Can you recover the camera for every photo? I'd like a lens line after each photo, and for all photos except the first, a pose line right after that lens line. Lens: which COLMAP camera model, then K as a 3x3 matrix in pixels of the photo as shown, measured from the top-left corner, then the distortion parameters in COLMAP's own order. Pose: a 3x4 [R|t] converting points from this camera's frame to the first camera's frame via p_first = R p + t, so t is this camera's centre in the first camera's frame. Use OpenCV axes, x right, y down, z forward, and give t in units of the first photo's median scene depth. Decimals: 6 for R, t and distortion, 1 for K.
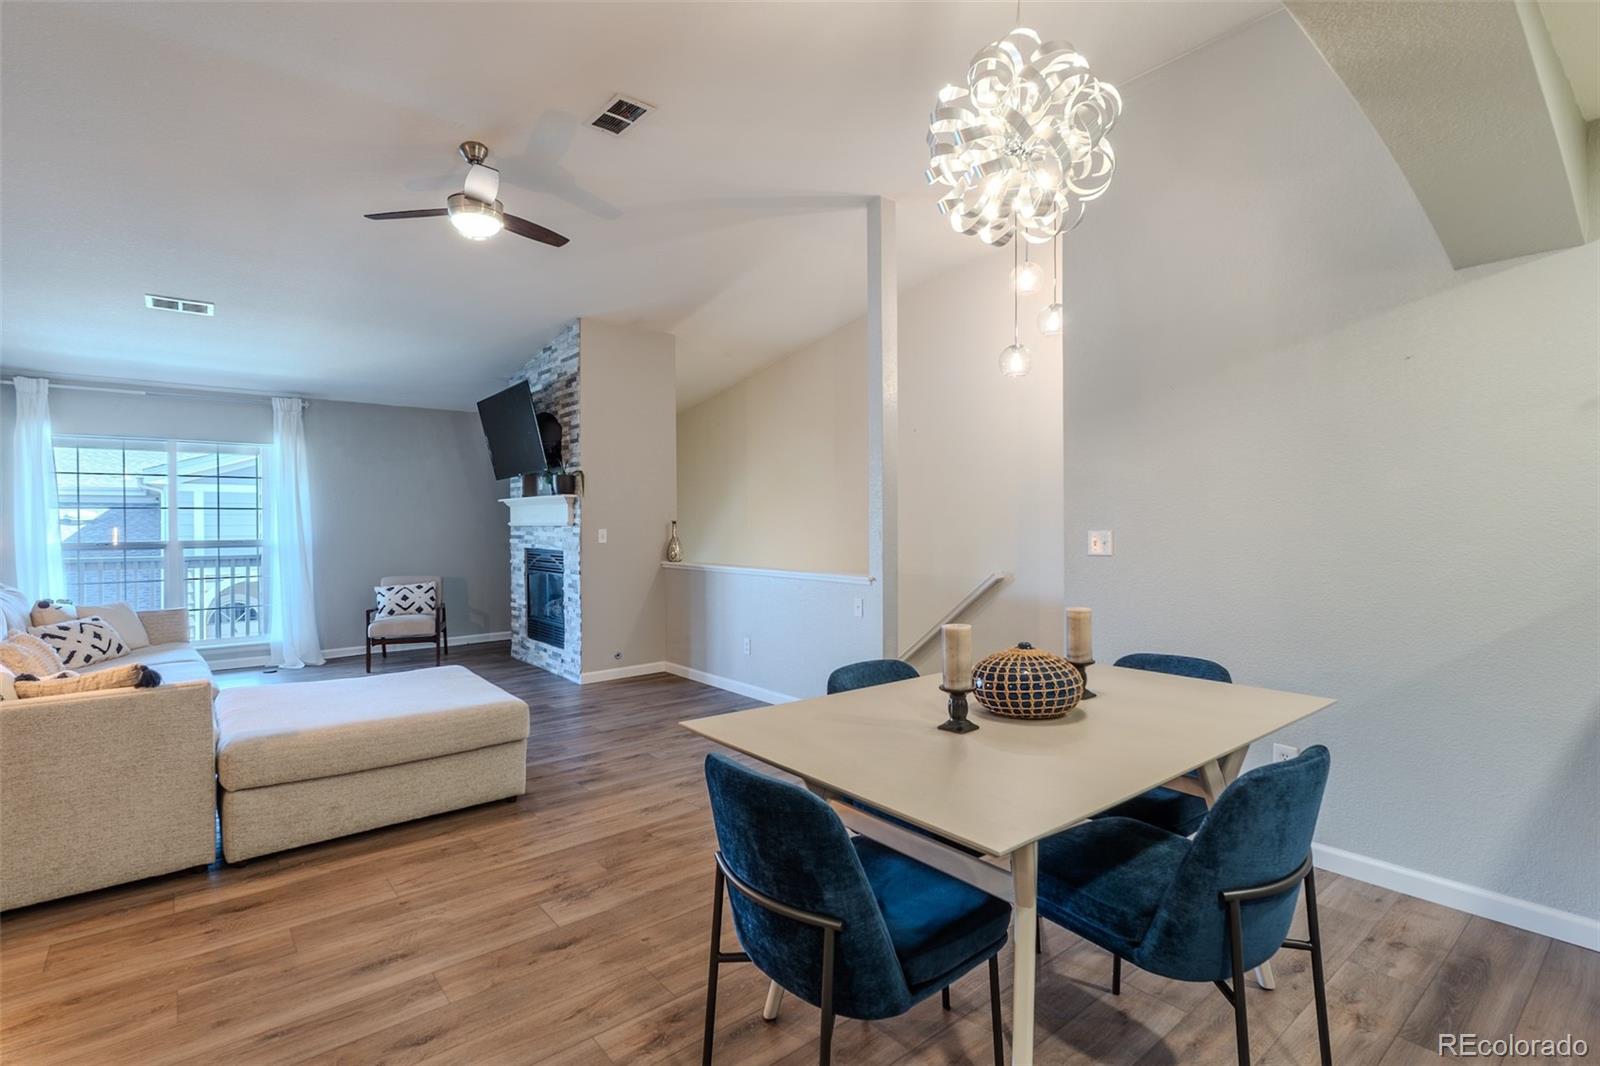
lens RADIAL K [[766.1, 0, 789.1], [0, 766.1, 524.8], [0, 0, 1]] dist [0.003867, -0.000955]
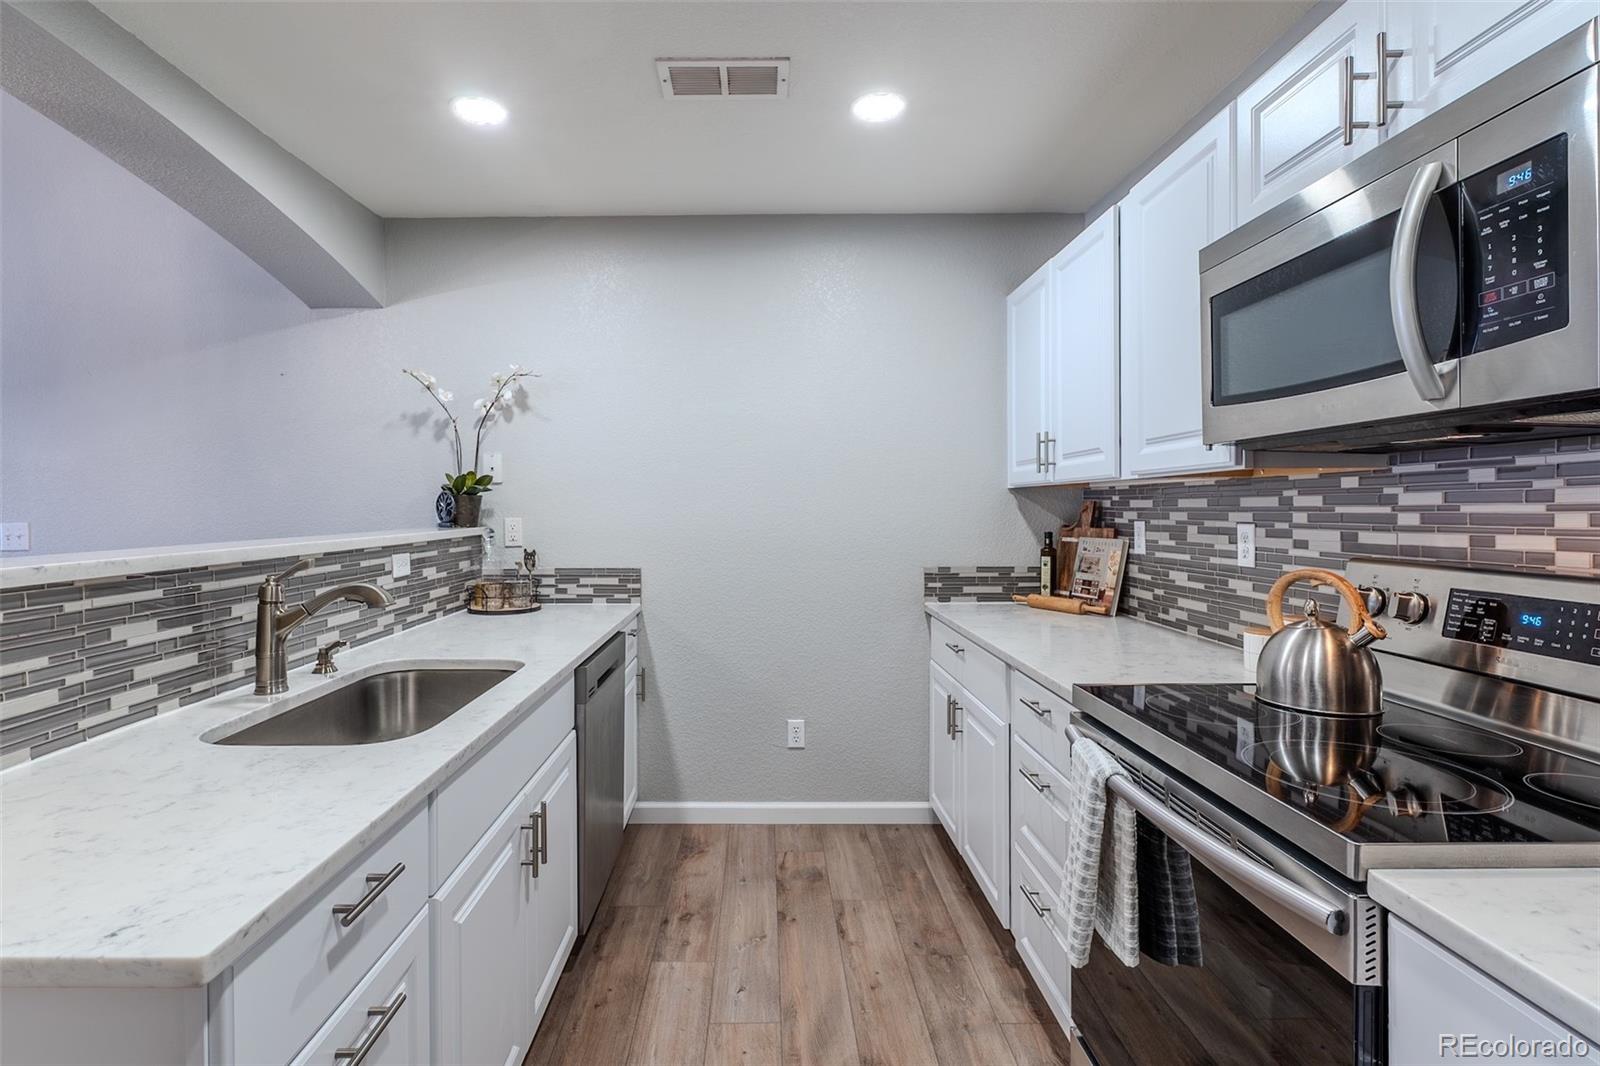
lens RADIAL K [[766.1, 0, 756.5], [0, 766.1, 518.4], [0, 0, 1]] dist [0.003867, -0.000955]
pose [[0.636039, -0.011207, 0.771575, 0.150880], [0.006853, 0.999937, 0.008874, 0.000554], [-0.771626, -0.000357, 0.636076, -0.143942]]
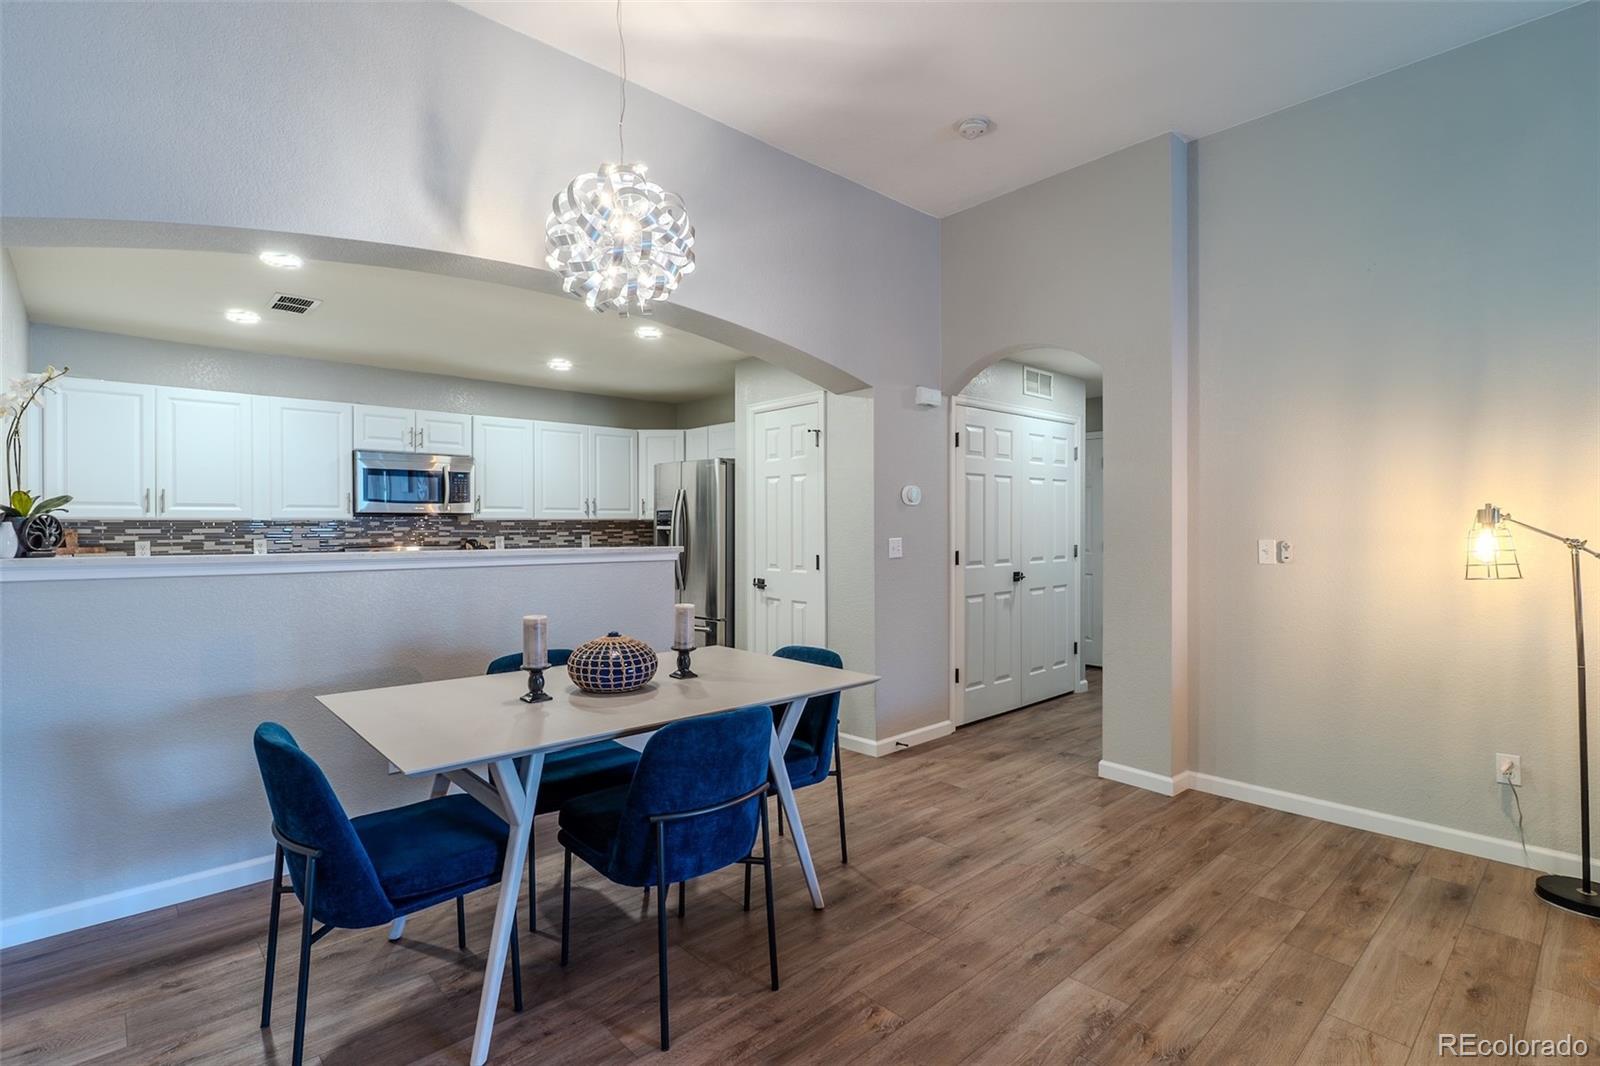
lens RADIAL K [[766.1, 0, 790.3], [0, 766.1, 524.5], [0, 0, 1]] dist [0.003867, -0.000955]
pose [[-0.998273, 0.007130, -0.058304, 0.031433], [0.007000, 0.999973, 0.002438, -0.006330], [0.058320, 0.002025, -0.998296, 0.758238]]
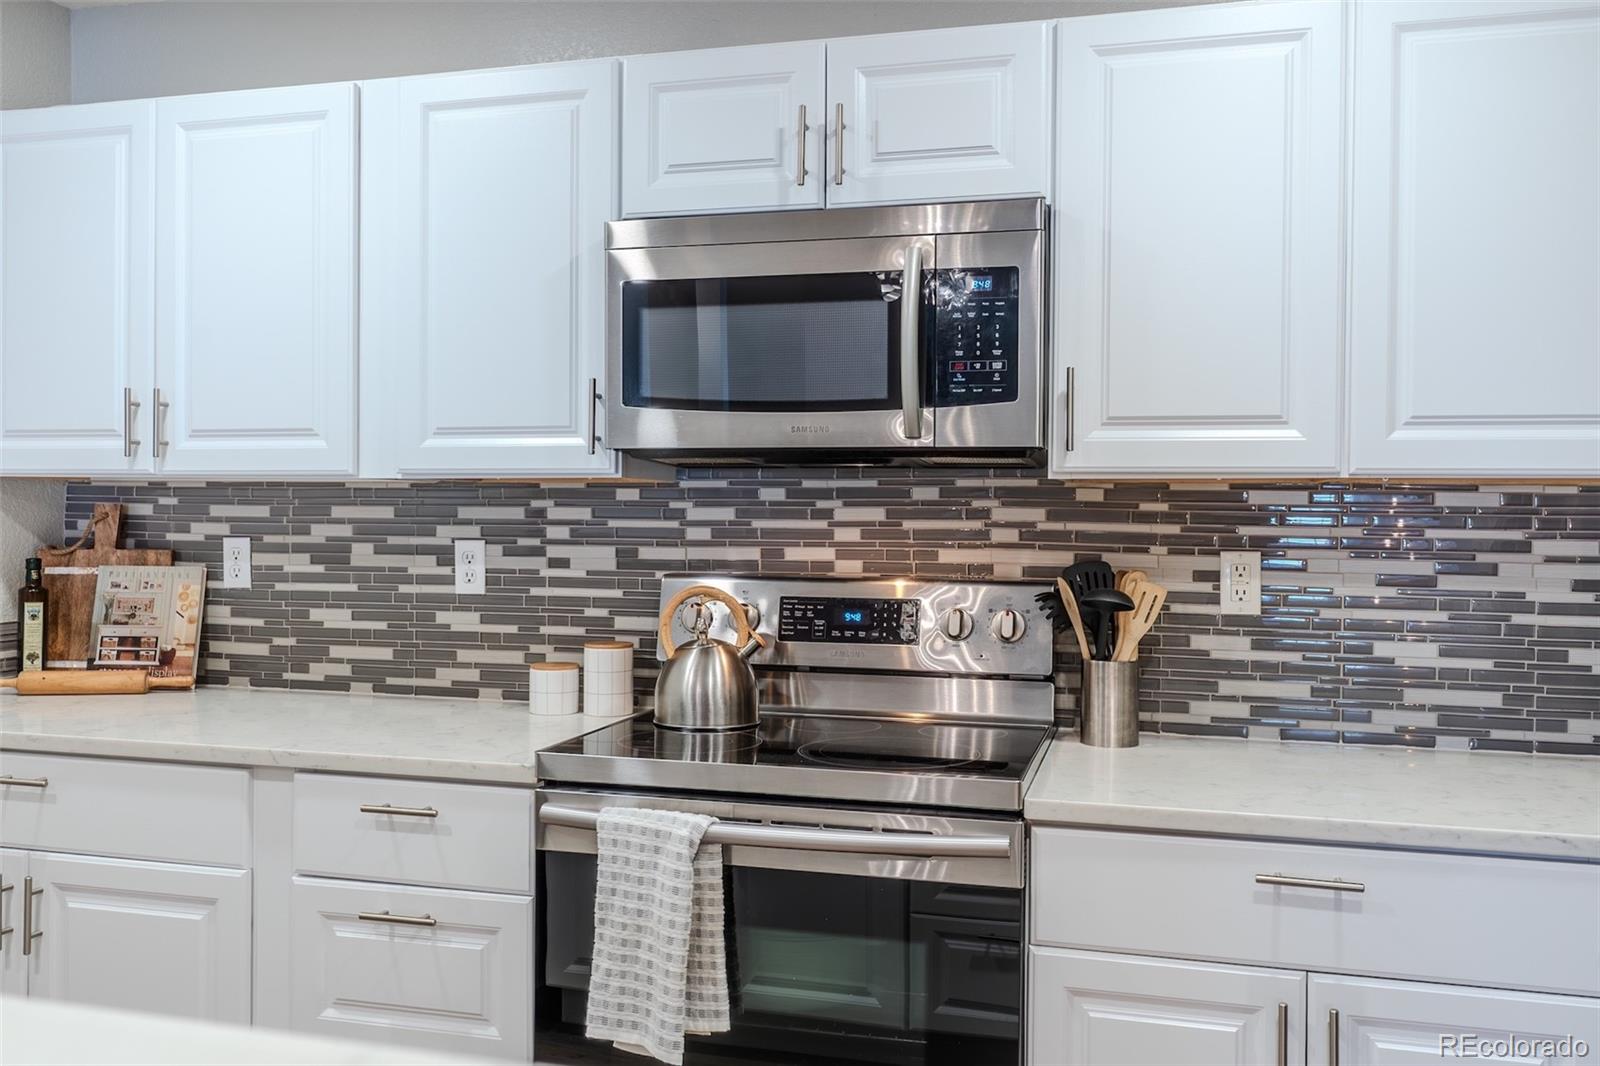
lens RADIAL K [[1375.8, 0, 783.0], [0, 1375.8, 523.9], [0, 0, 1]] dist [0.004285, -0.007697]
pose [[-0.577300, -0.008293, 0.816490, 0.091760], [-0.004948, 0.999966, 0.006659, -0.001942], [-0.816517, -0.000196, -0.577321, 0.094212]]
